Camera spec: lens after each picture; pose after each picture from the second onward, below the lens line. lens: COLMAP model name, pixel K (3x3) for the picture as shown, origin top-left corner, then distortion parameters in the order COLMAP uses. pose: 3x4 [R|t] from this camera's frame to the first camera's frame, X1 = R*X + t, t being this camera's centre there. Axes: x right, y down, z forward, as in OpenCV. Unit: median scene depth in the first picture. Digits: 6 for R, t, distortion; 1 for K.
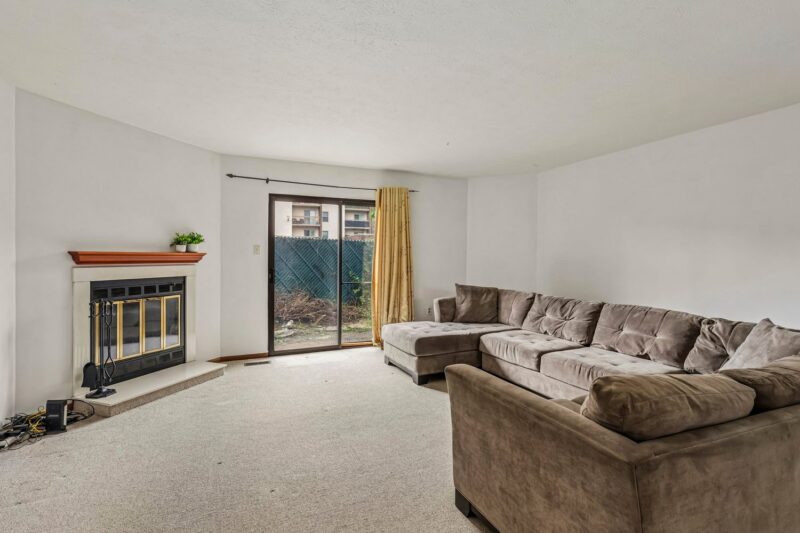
lens RADIAL K [[380.0, 0, 398.8], [0, 380.0, 264.0], [0, 0, 1]] dist [0.000338, -0.002034]
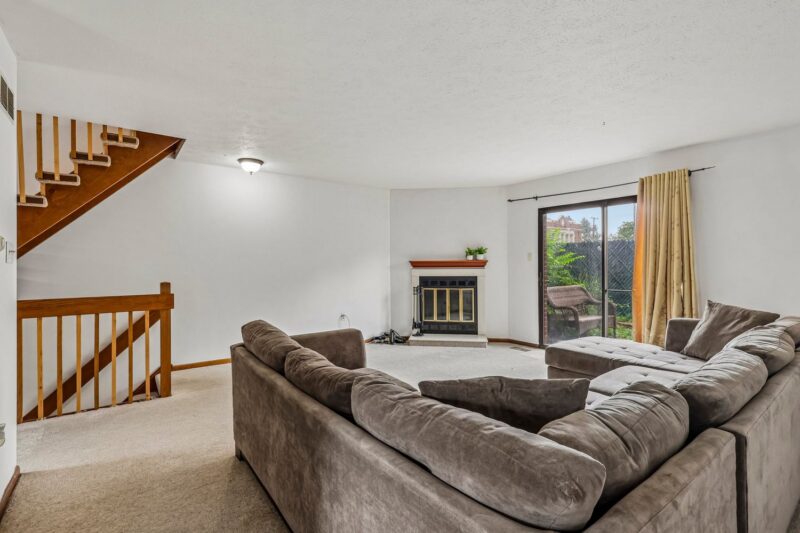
lens RADIAL K [[380.0, 0, 399.4], [0, 380.0, 265.9], [0, 0, 1]] dist [0.000338, -0.002034]
pose [[0.209344, 0.001129, -0.977841, 0.840626], [-0.009900, 0.999951, -0.000965, -0.003956], [0.977792, 0.009882, 0.209345, 0.396585]]
